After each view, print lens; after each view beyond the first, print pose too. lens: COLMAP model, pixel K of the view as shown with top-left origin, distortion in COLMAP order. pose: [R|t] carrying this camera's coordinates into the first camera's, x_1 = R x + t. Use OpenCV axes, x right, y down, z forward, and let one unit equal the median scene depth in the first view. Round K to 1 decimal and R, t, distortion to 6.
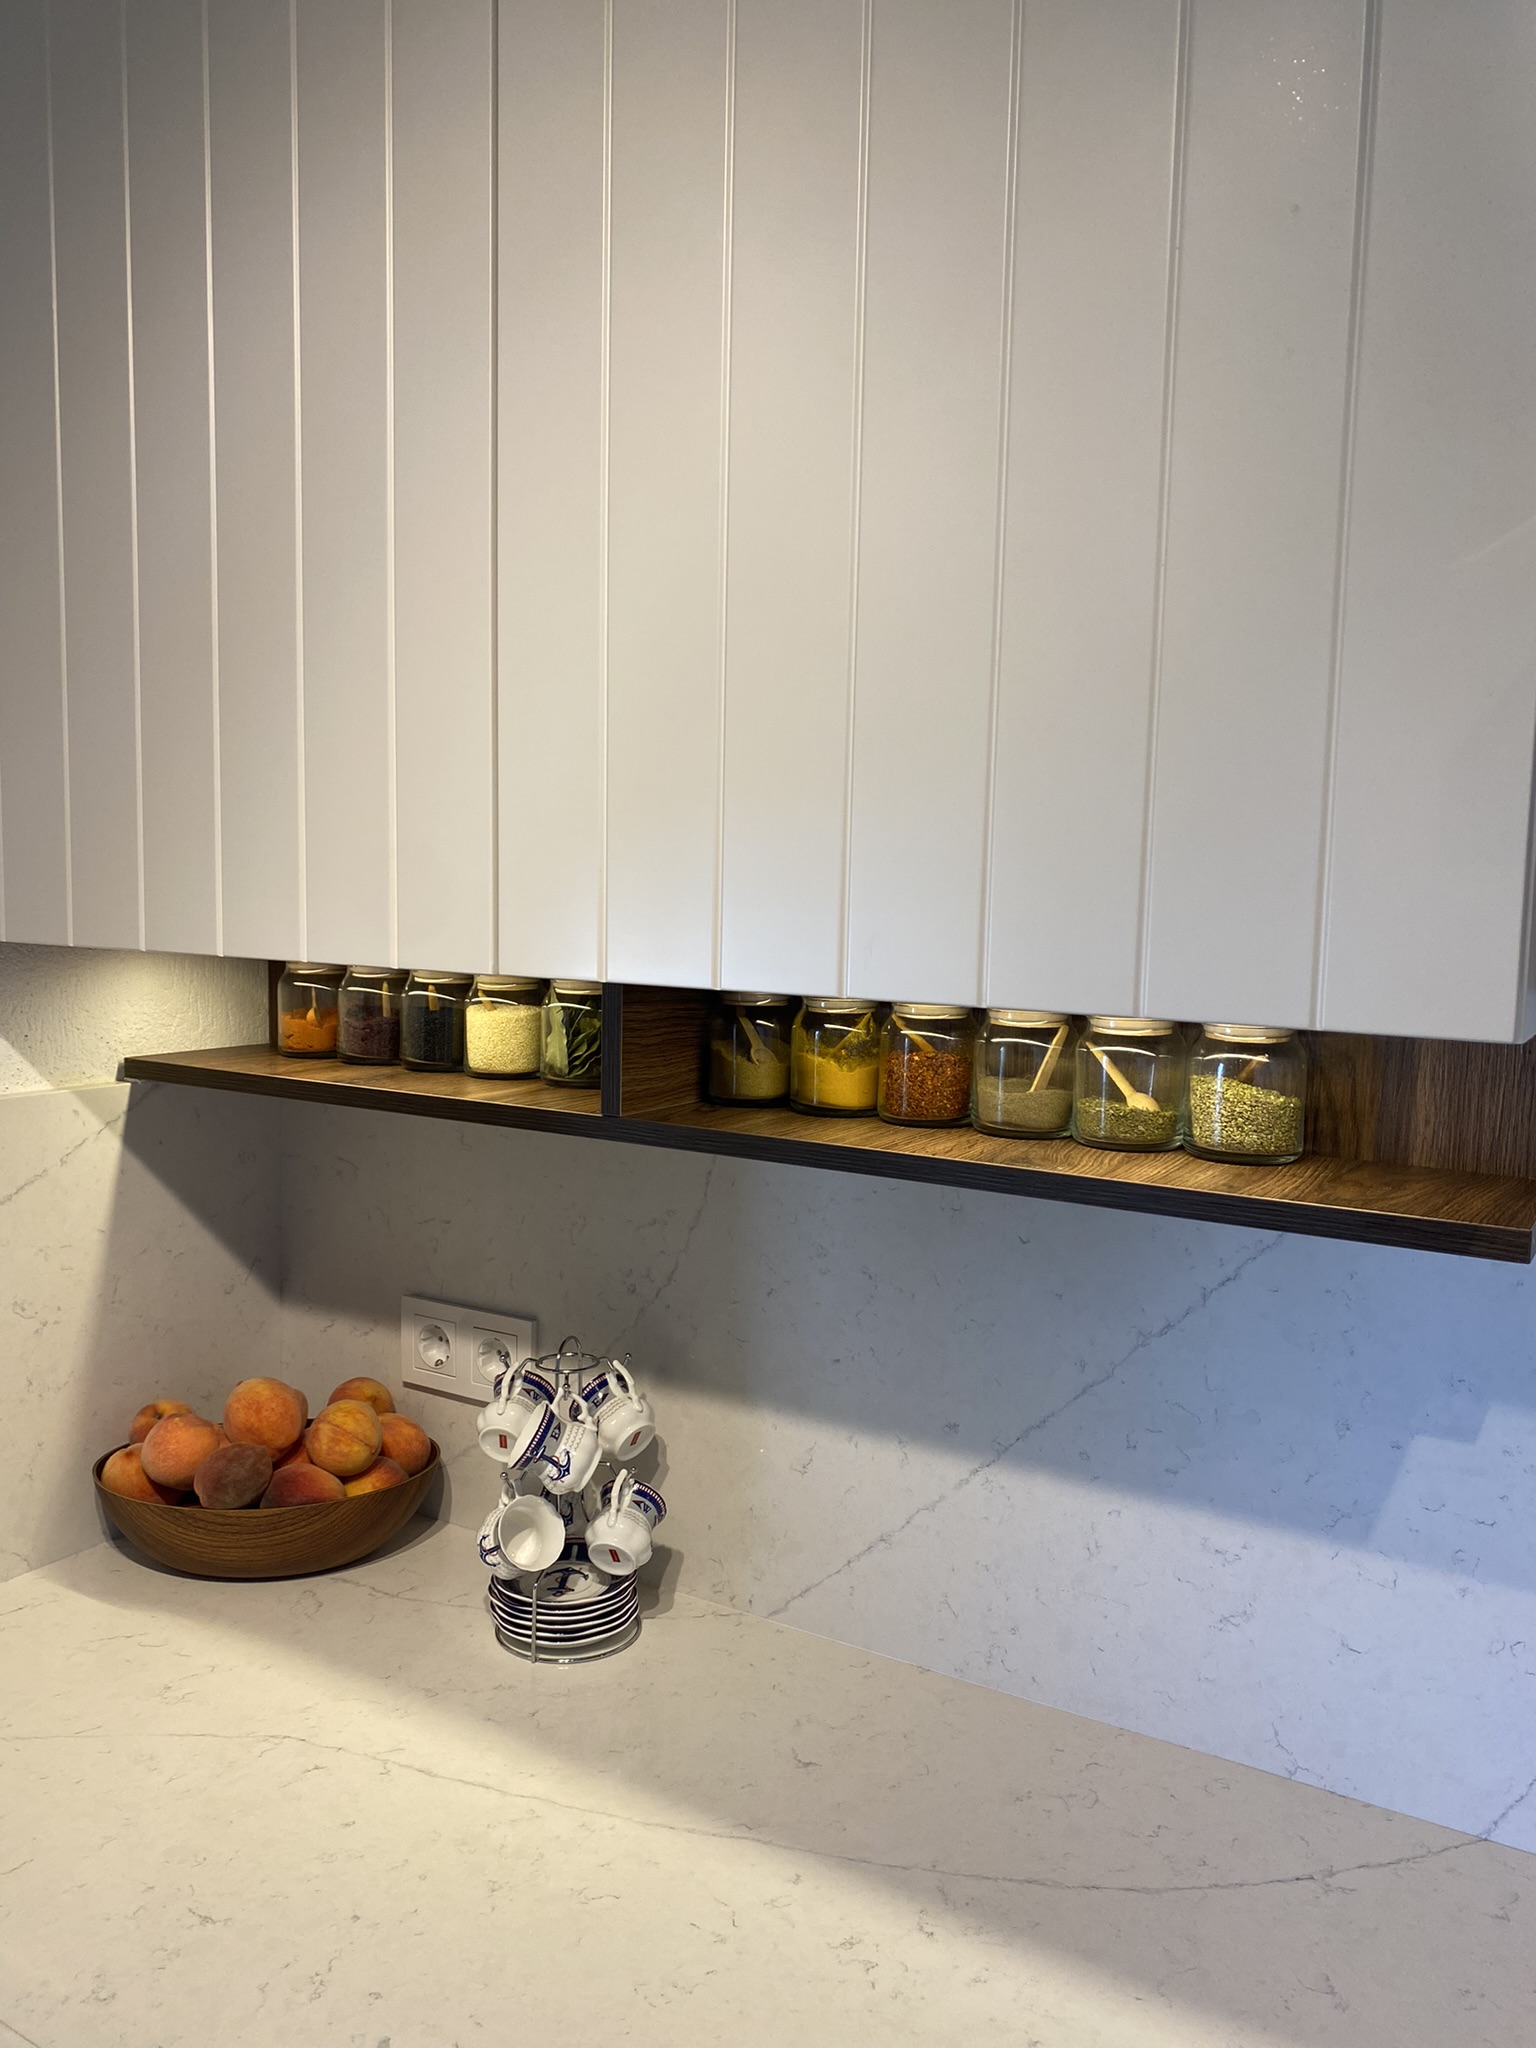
lens RADIAL K [[1564.0, 0, 773.1], [0, 1564.0, 1023.5], [0, 0, 1]] dist [0.049299, -0.066937]
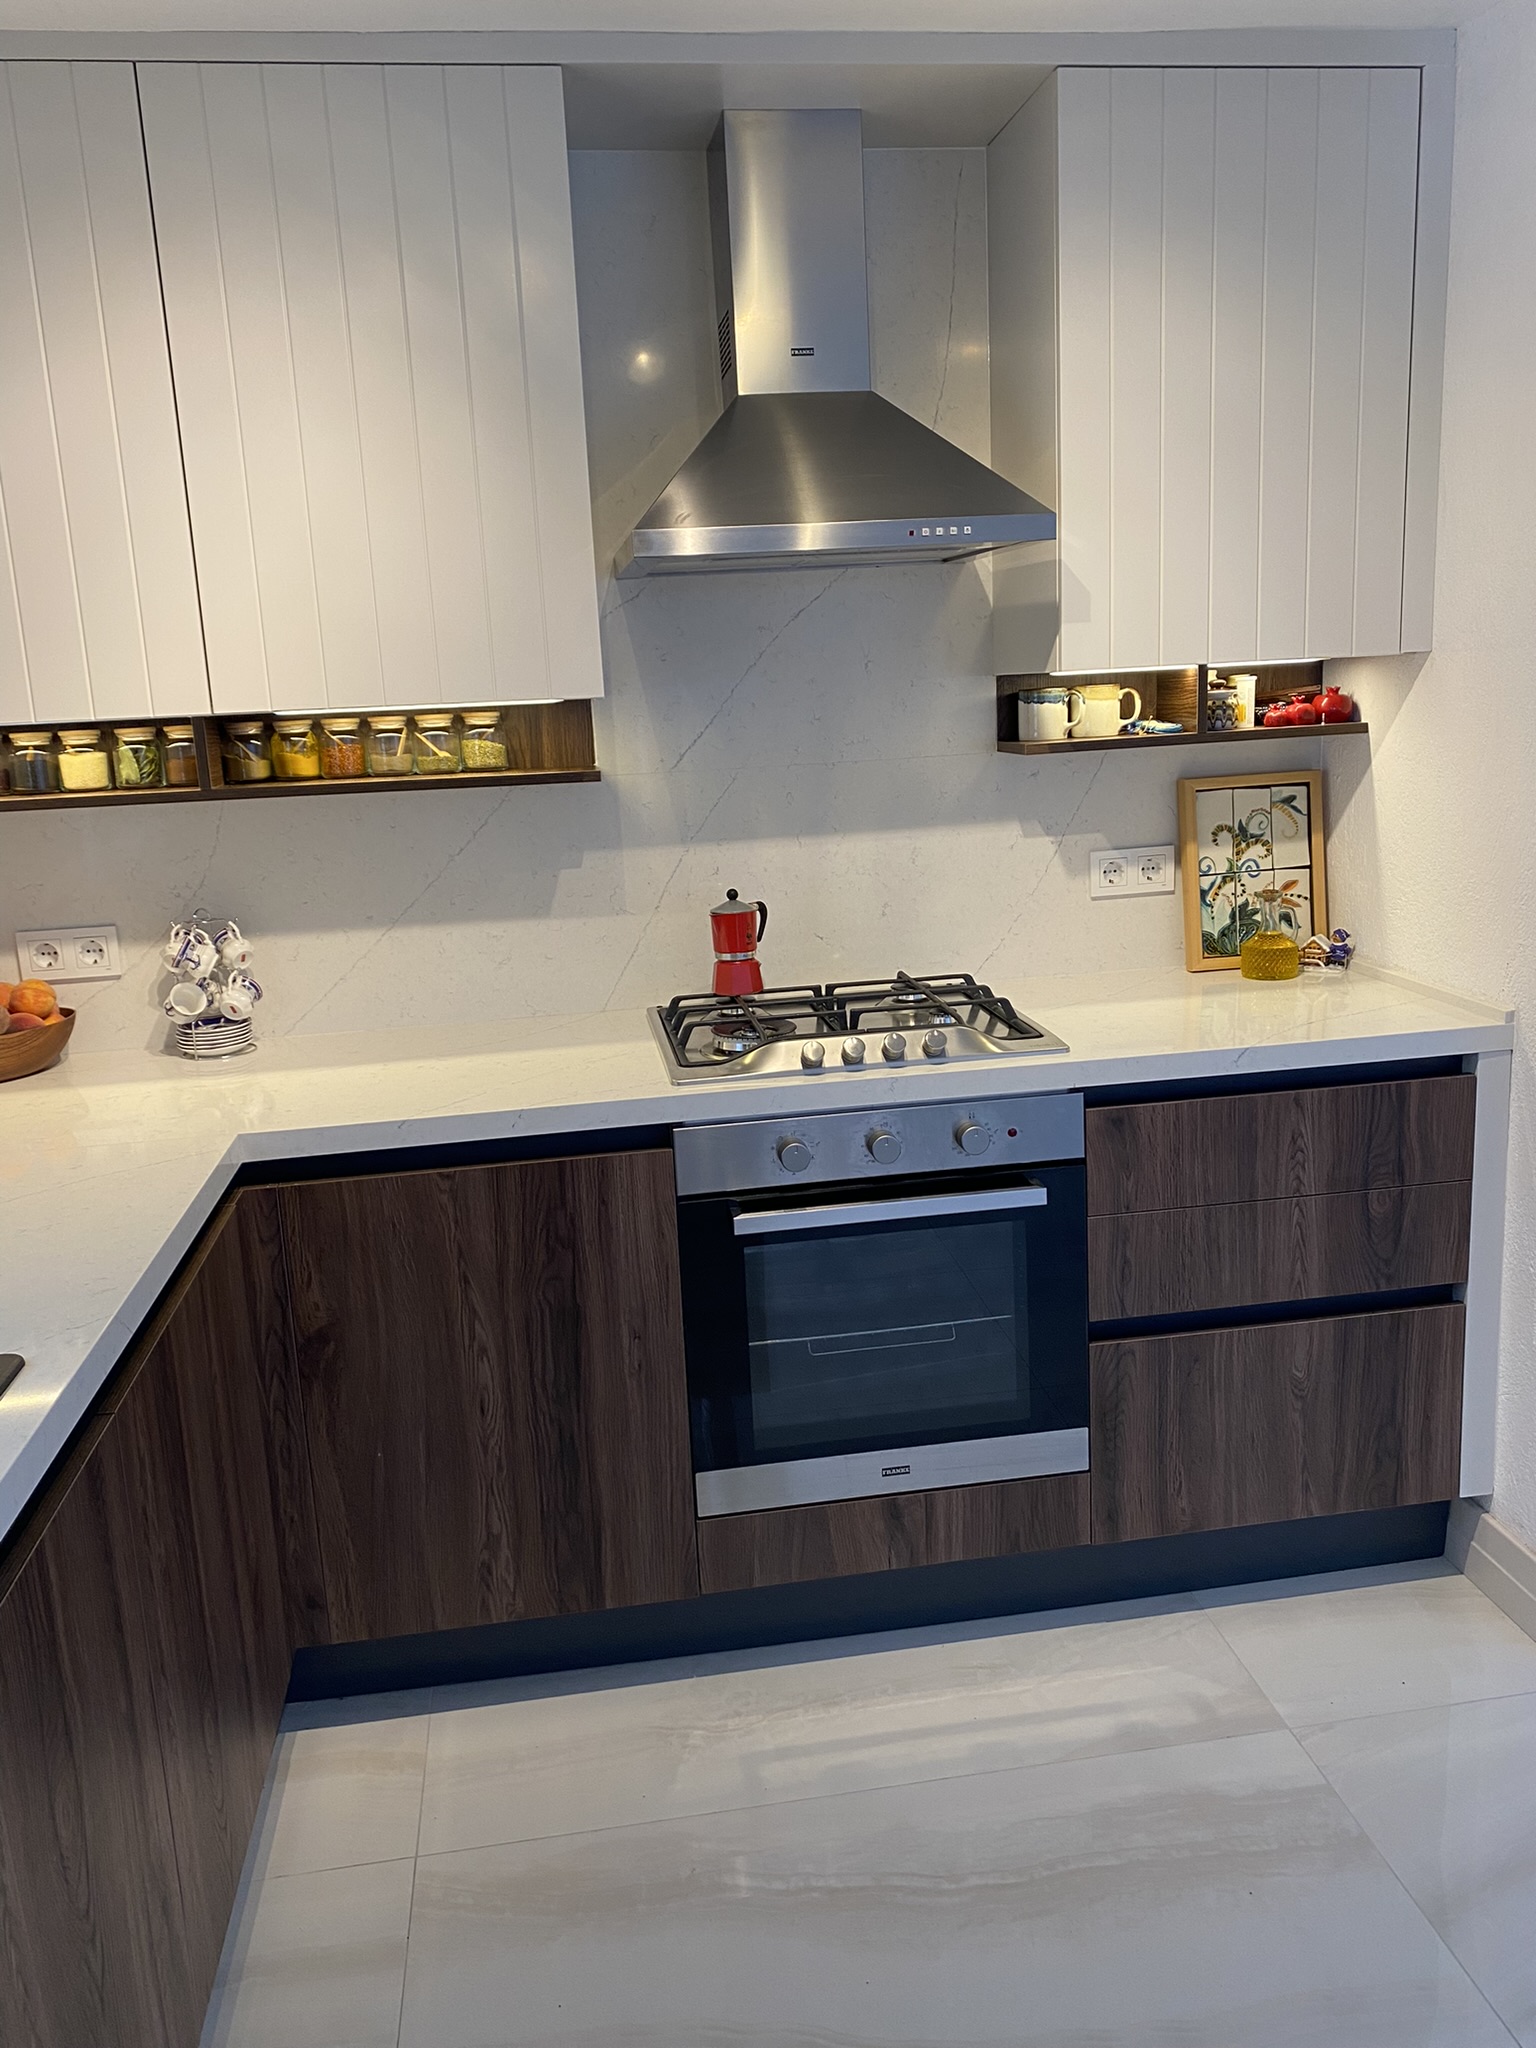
lens RADIAL K [[1564.0, 0, 775.2], [0, 1564.0, 1014.1], [0, 0, 1]] dist [0.049299, -0.066937]
pose [[0.761542, -0.191194, 0.619273, -0.893703], [0.123858, 0.980820, 0.150505, 0.132126], [-0.636171, -0.037914, 0.770616, -1.142064]]
